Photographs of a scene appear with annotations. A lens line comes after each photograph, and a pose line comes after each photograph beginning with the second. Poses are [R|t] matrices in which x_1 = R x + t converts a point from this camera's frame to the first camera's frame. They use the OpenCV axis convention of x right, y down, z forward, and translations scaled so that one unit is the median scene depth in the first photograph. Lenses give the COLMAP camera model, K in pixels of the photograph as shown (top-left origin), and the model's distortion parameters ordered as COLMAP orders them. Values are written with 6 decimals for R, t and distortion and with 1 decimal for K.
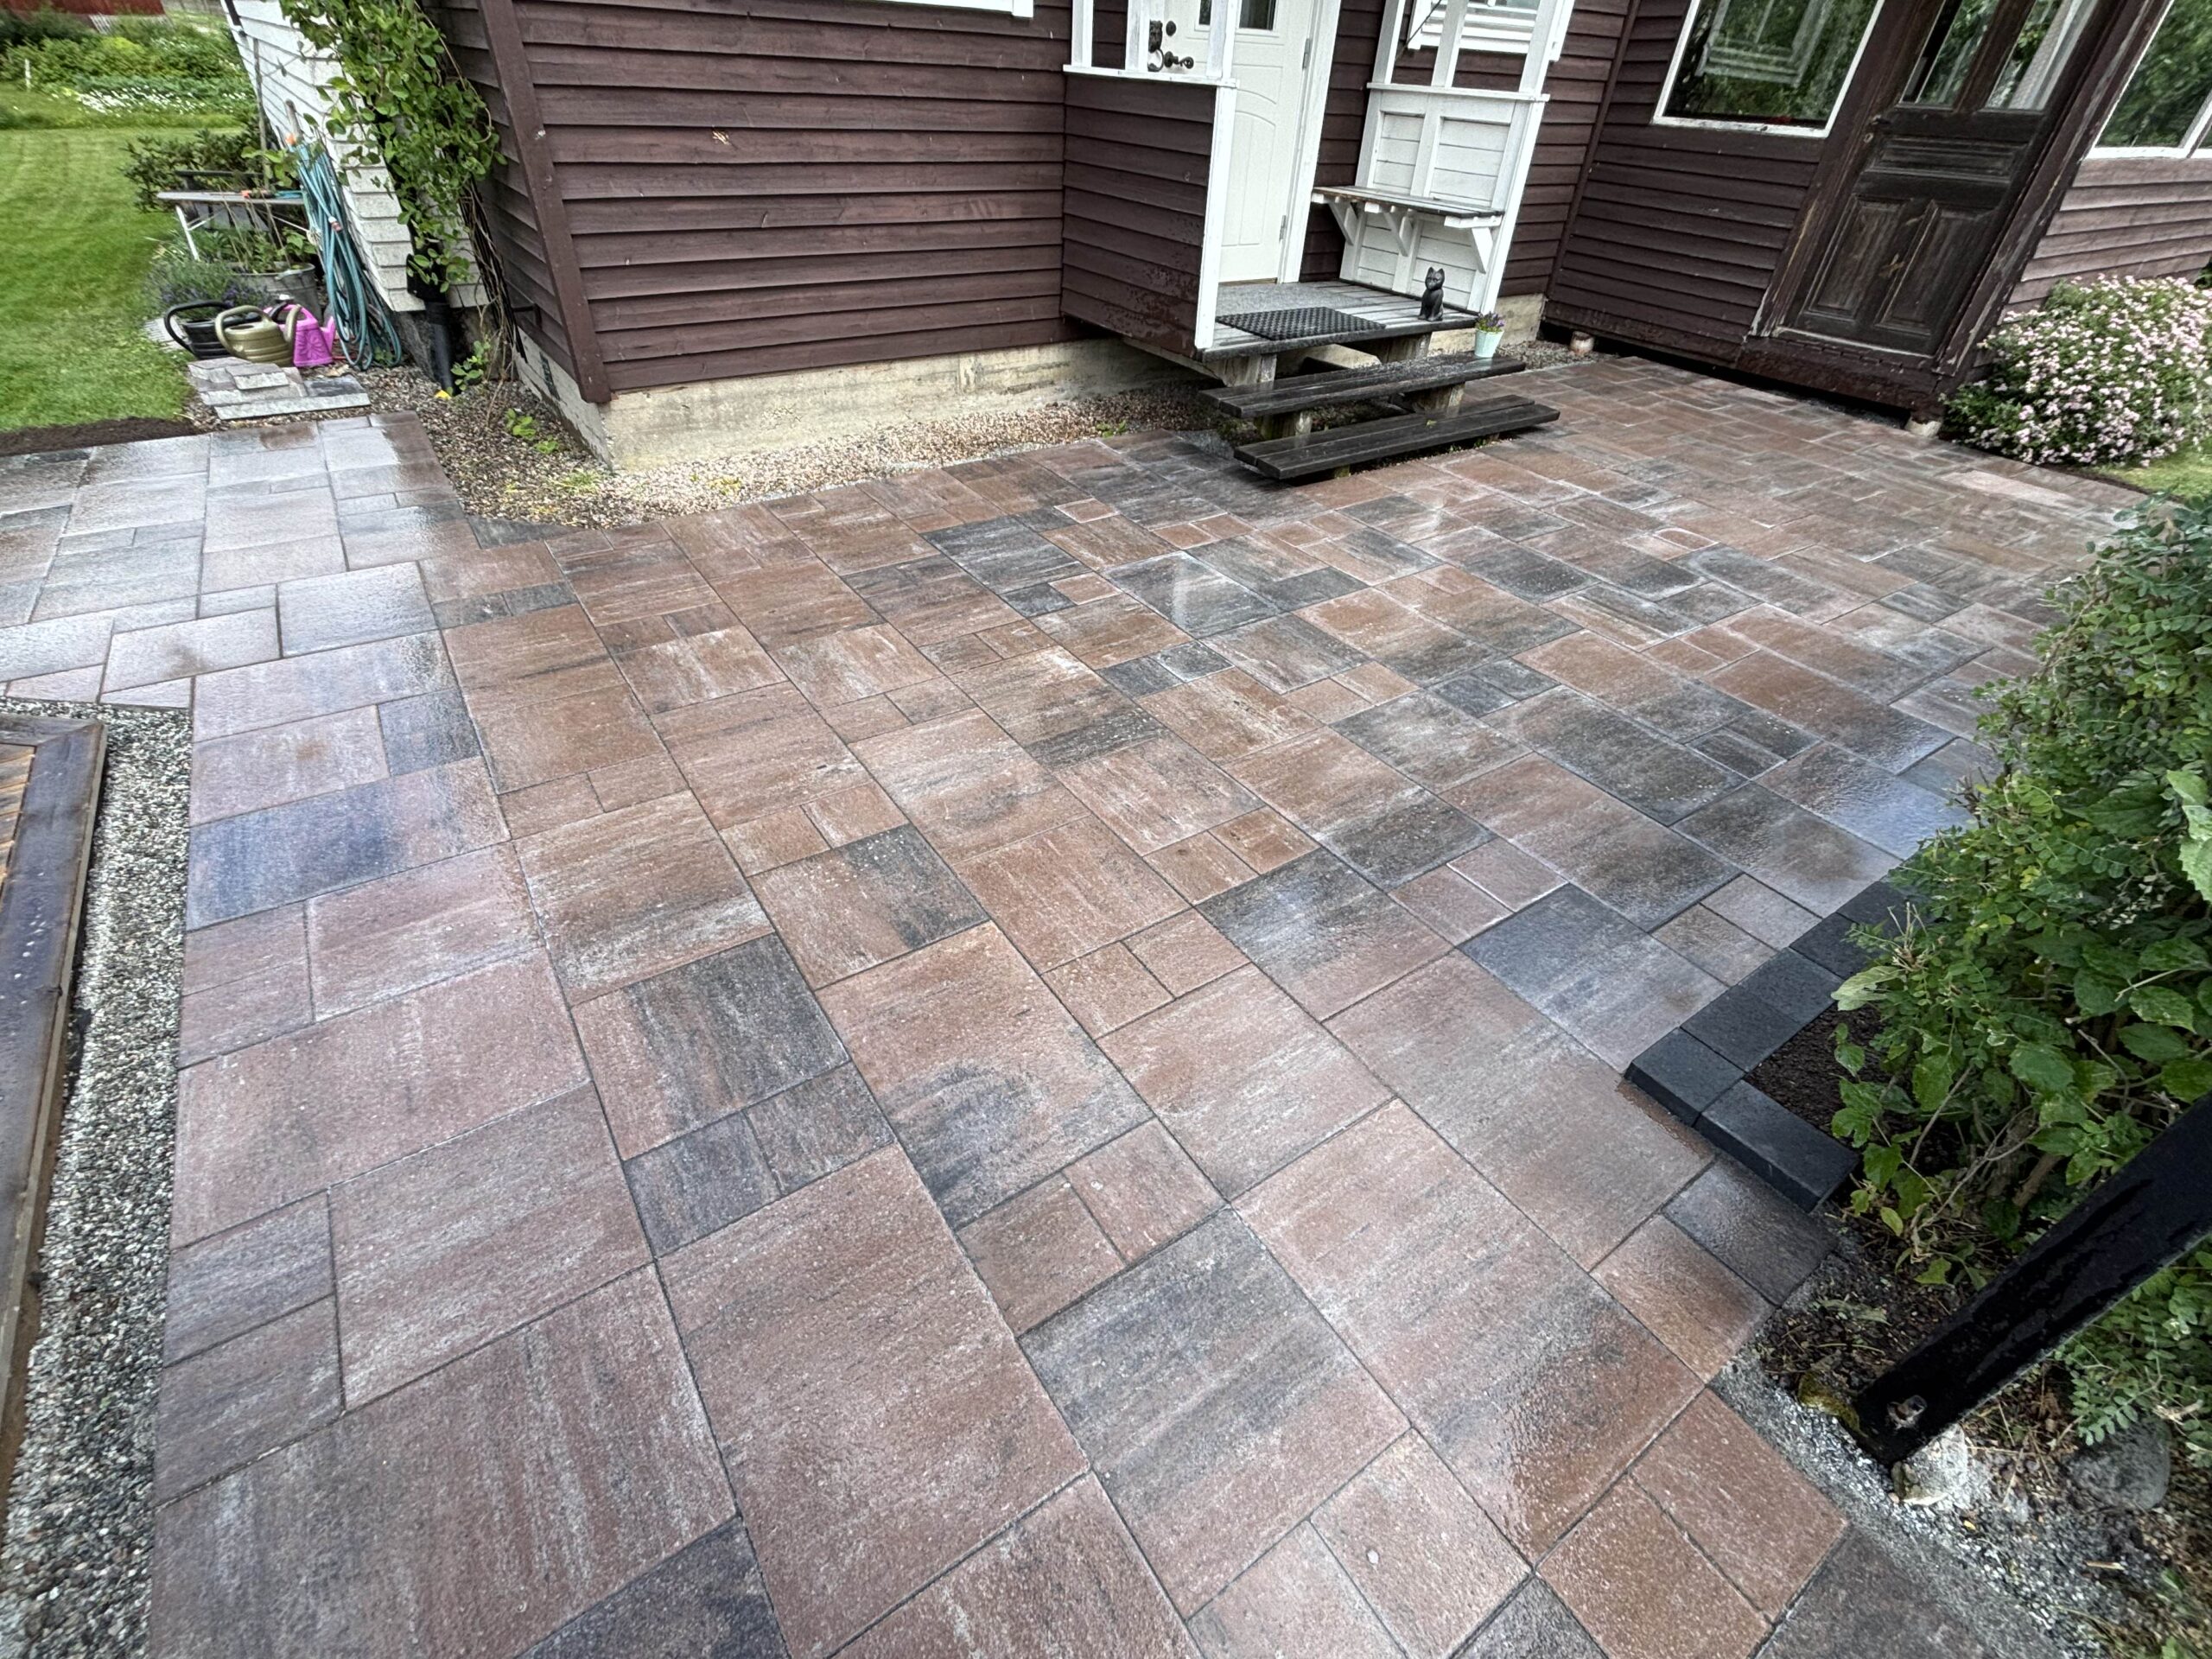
lens RADIAL K [[999.6, 0, 1106.0], [0, 999.6, 829.5], [0, 0, 1]] dist [-0.010760, 0.008395]
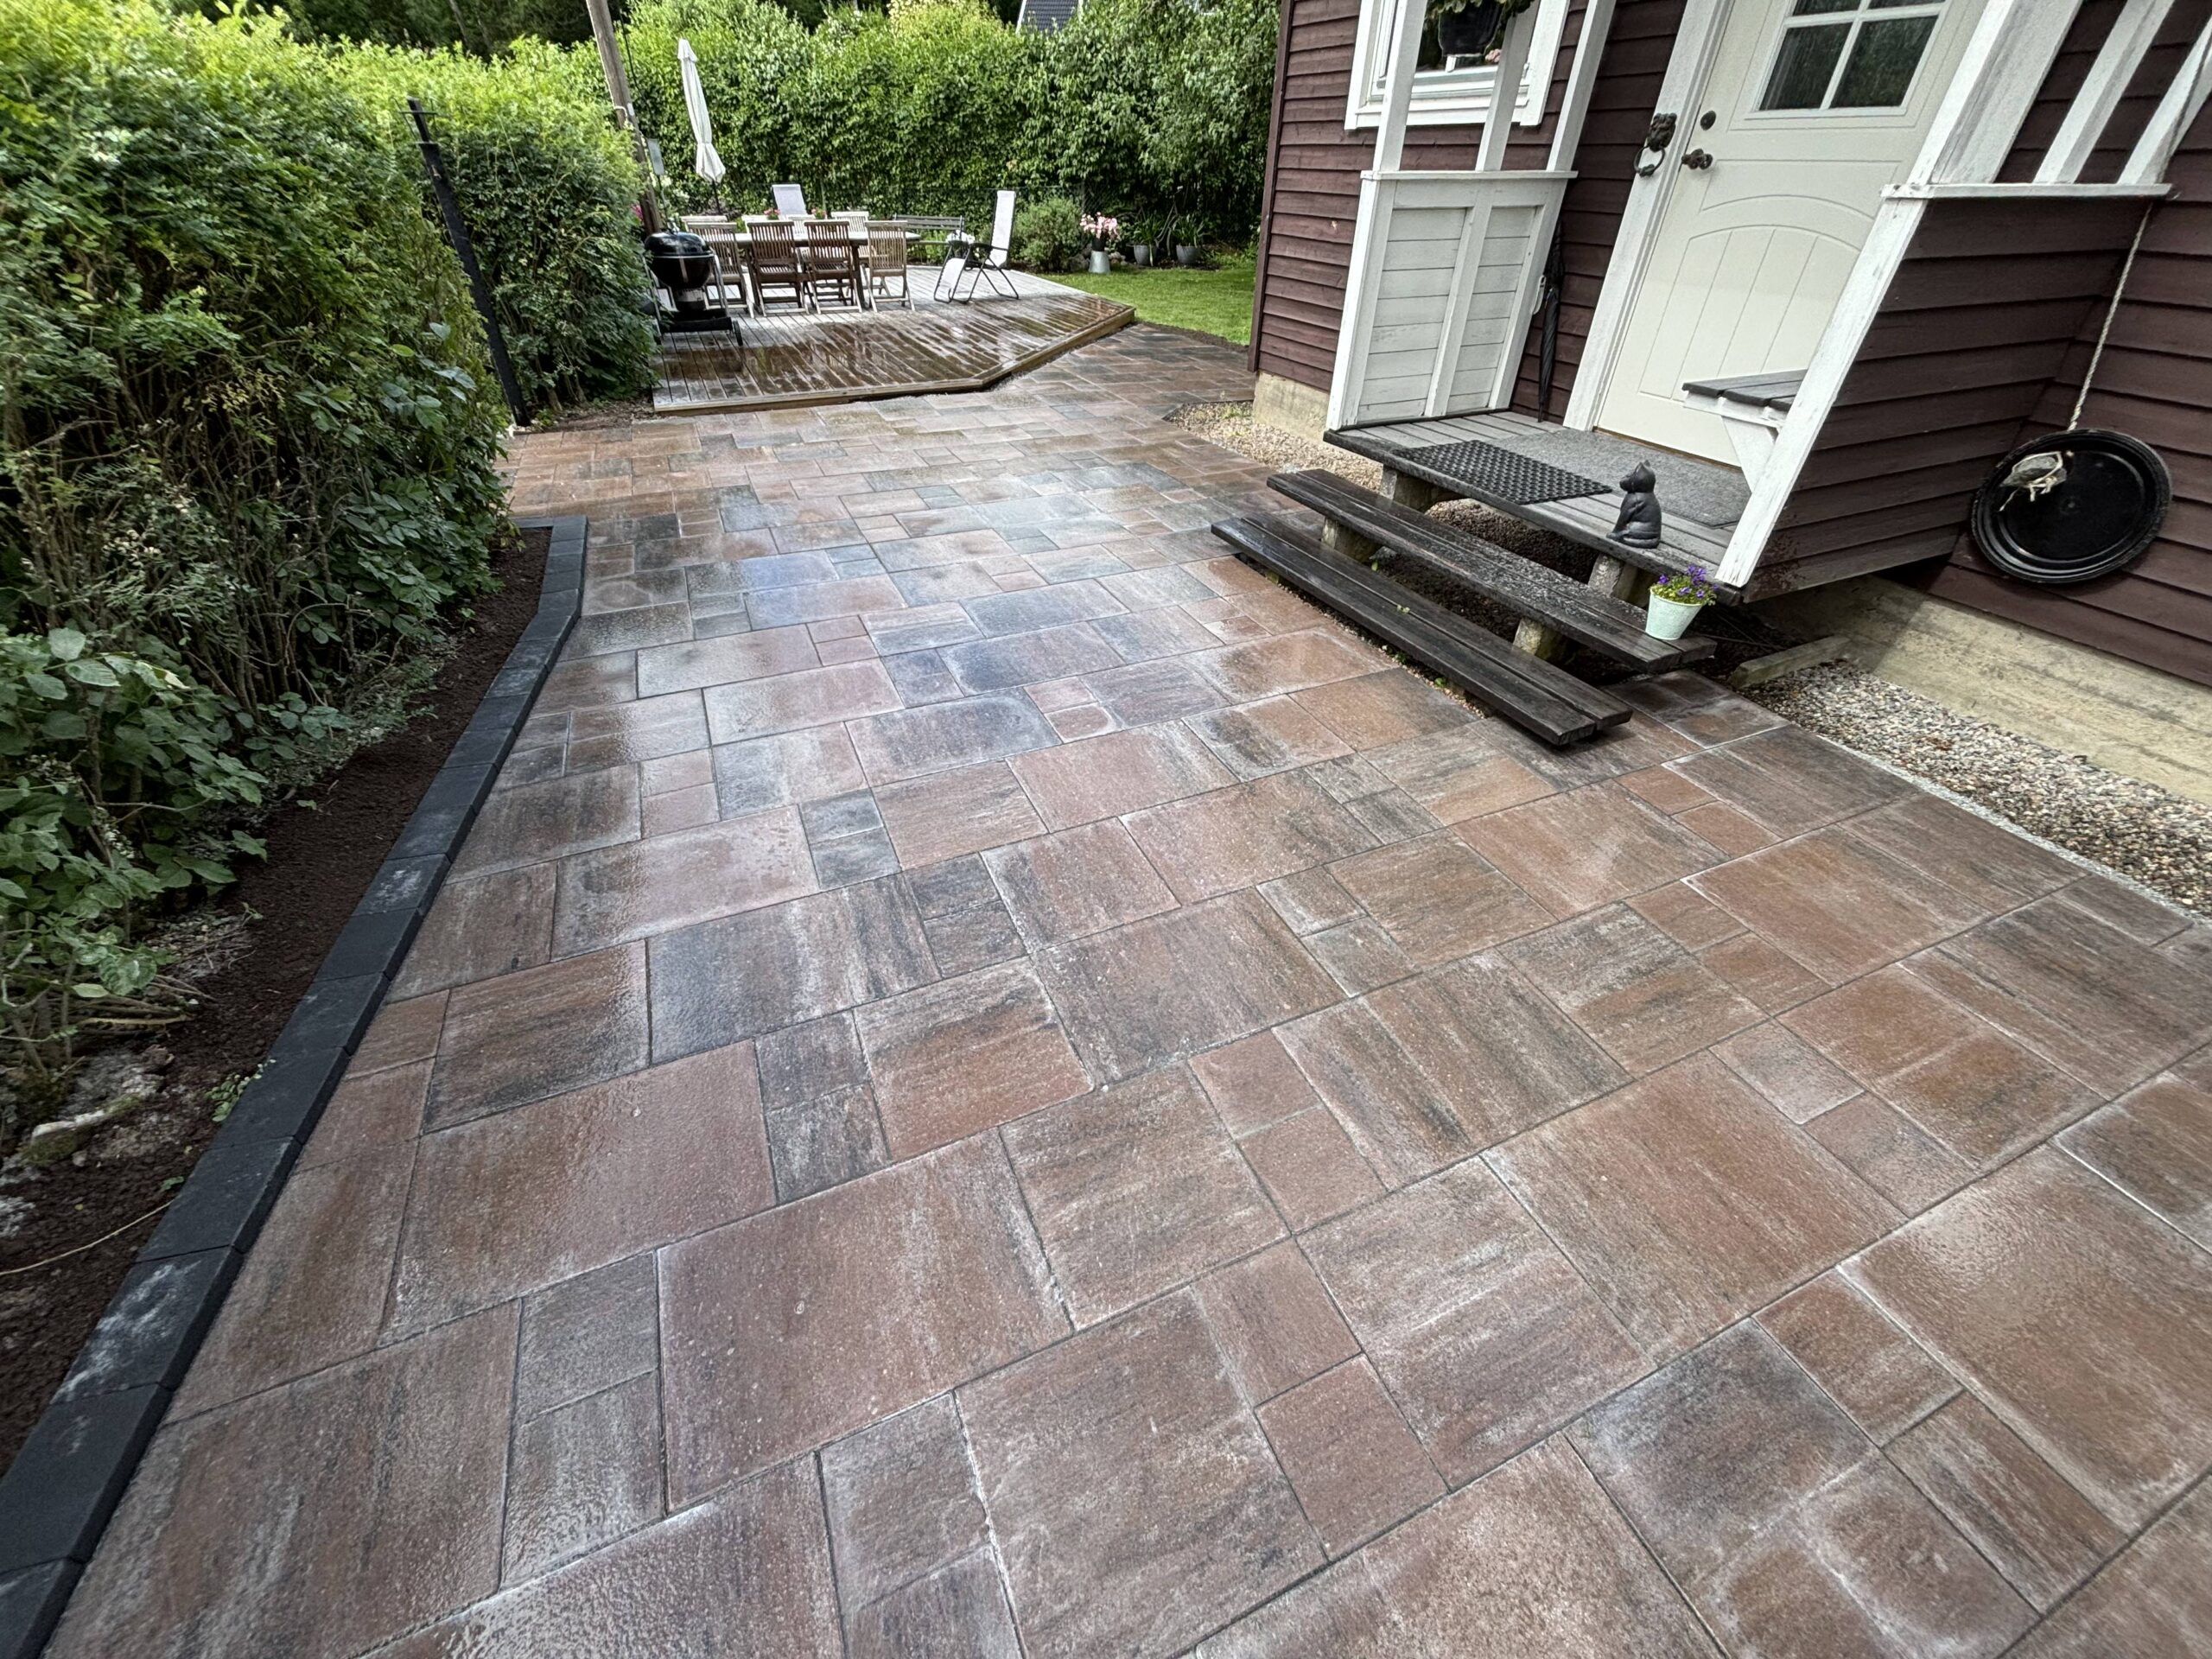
lens RADIAL K [[905.9, 0, 1106.0], [0, 905.9, 829.5], [0, 0, 1]] dist [-0.000556, 0.000816]
pose [[-0.197945, 0.544116, -0.815325, 1.061280], [-0.616017, 0.577948, 0.535256, -0.560360], [0.762457, 0.608205, 0.220783, 0.808442]]
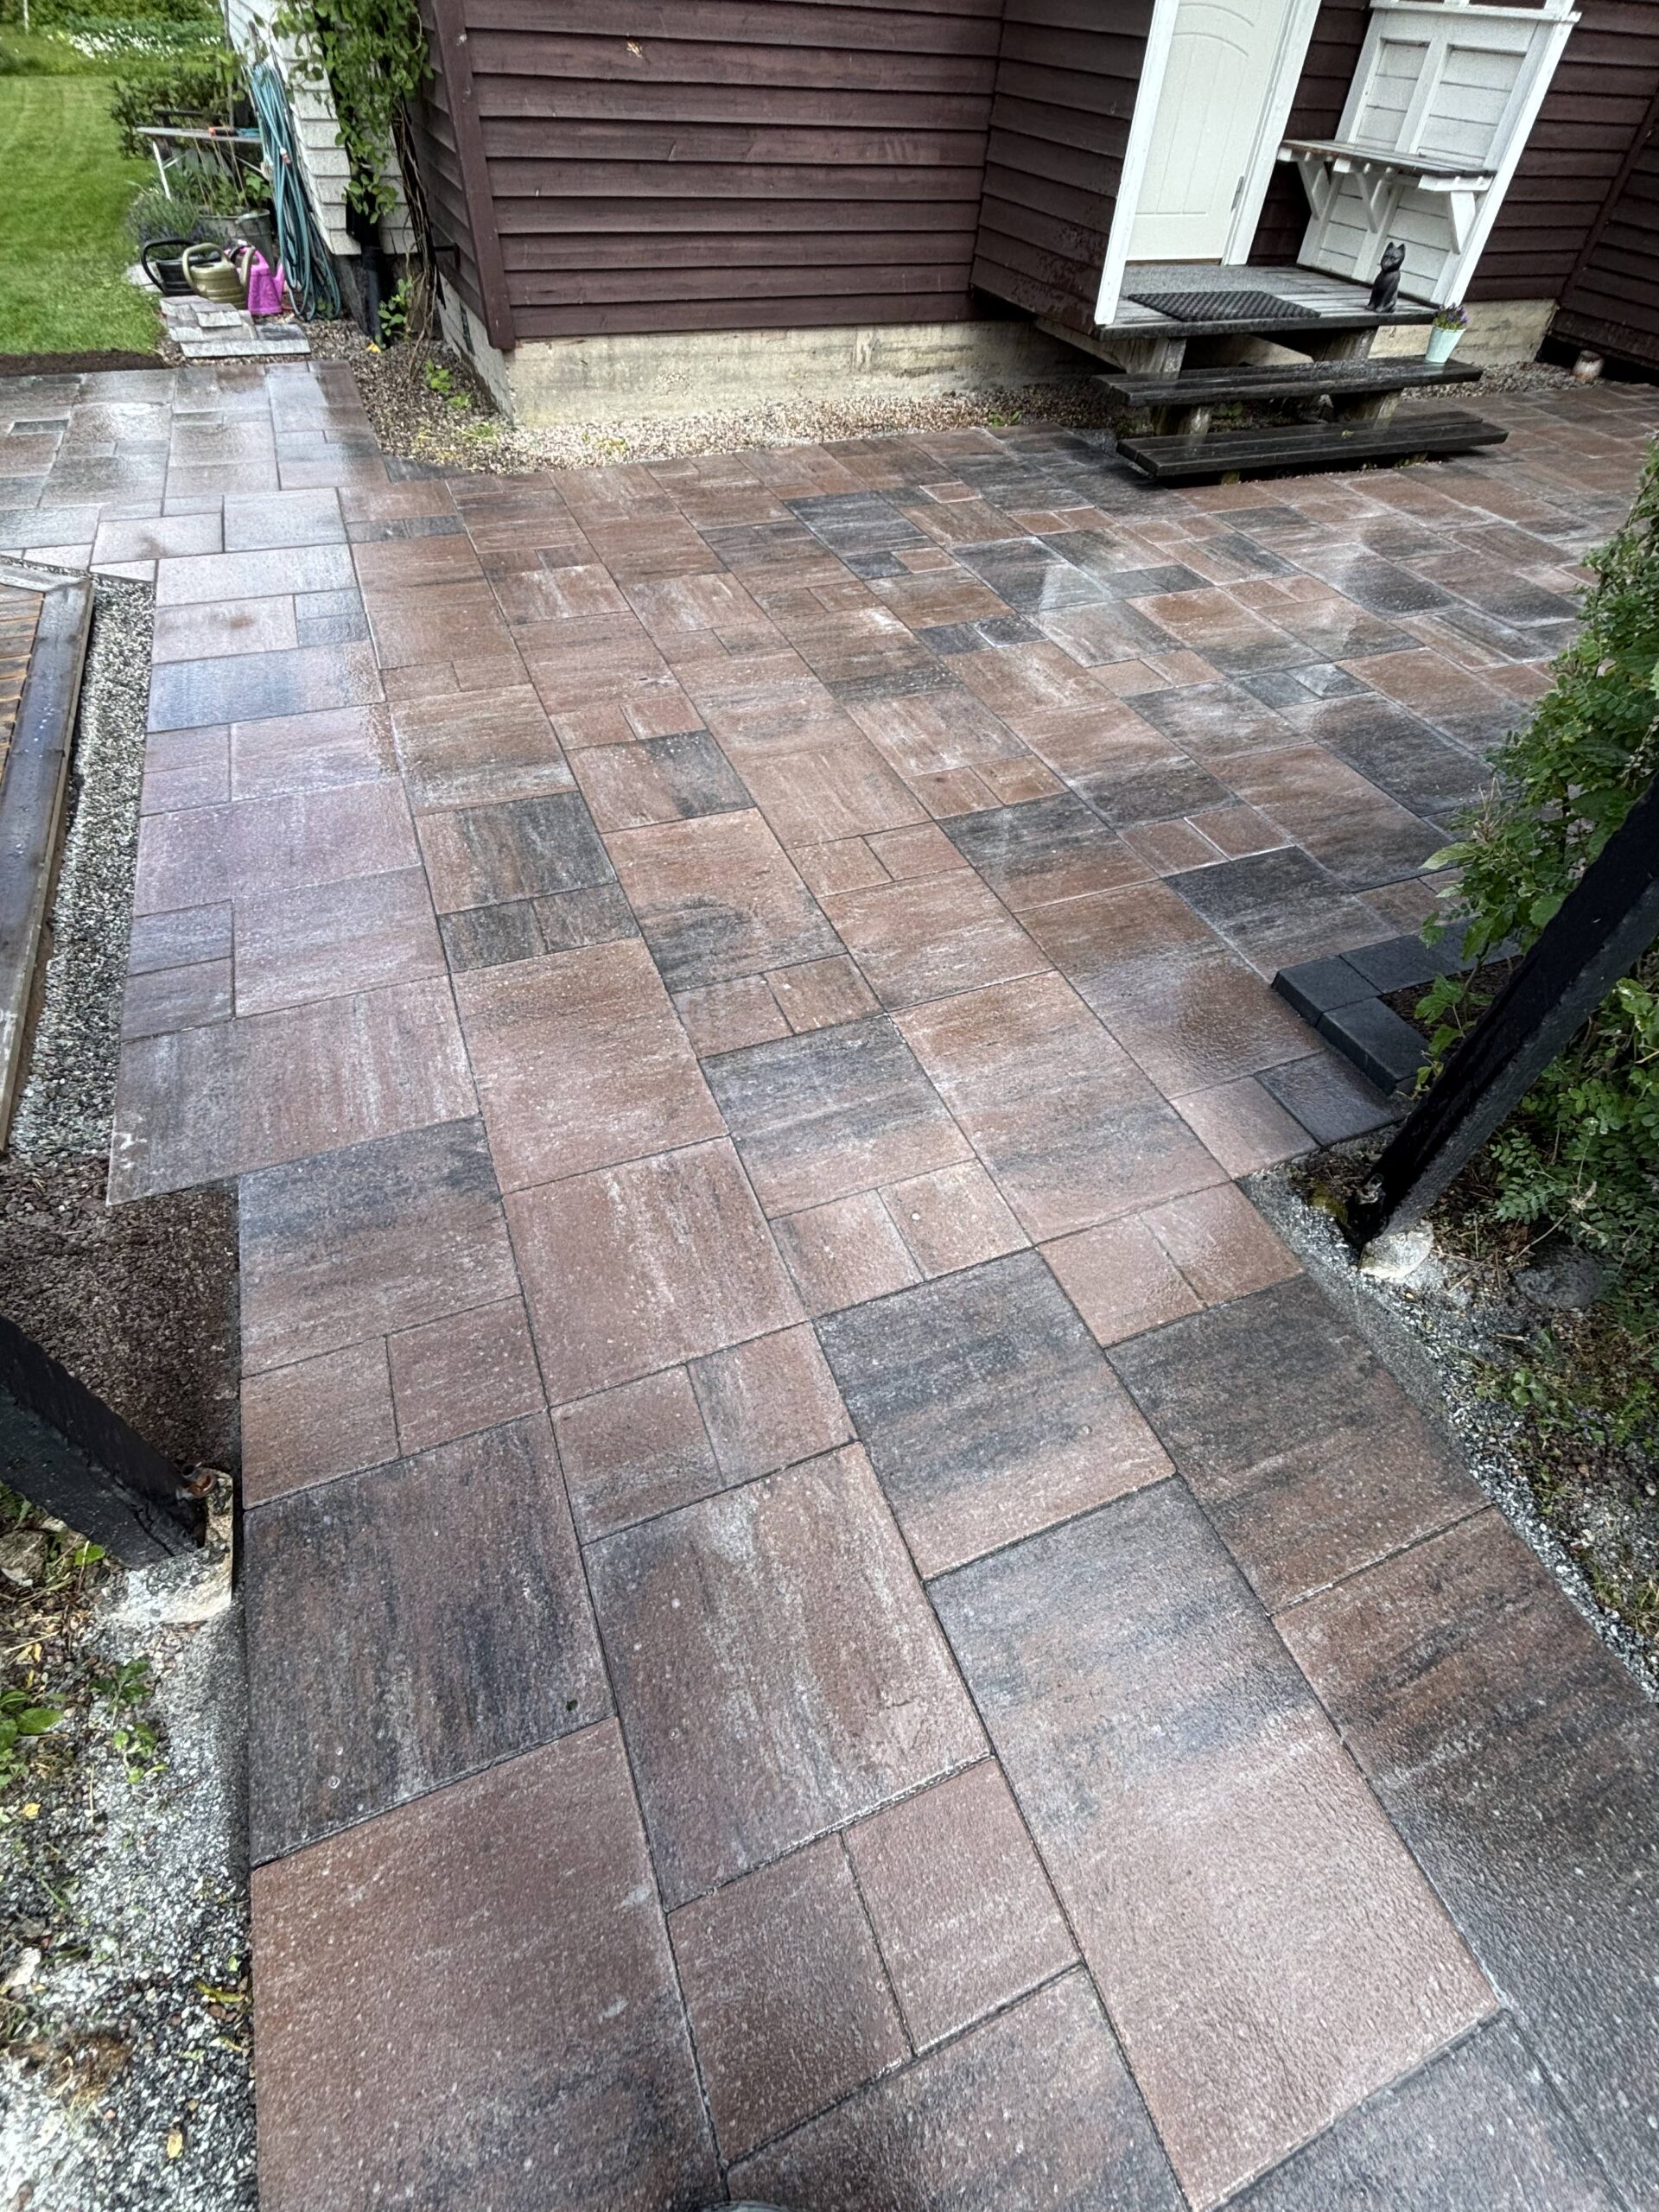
lens RADIAL K [[999.6, 0, 829.5], [0, 999.6, 1106.0], [0, 0, 1]] dist [-0.010760, 0.008395]
pose [[0.977616, 0.157342, -0.139677, 0.087164], [-0.130575, 0.974291, 0.183597, 0.097729], [0.164974, -0.161249, 0.973027, -0.082573]]
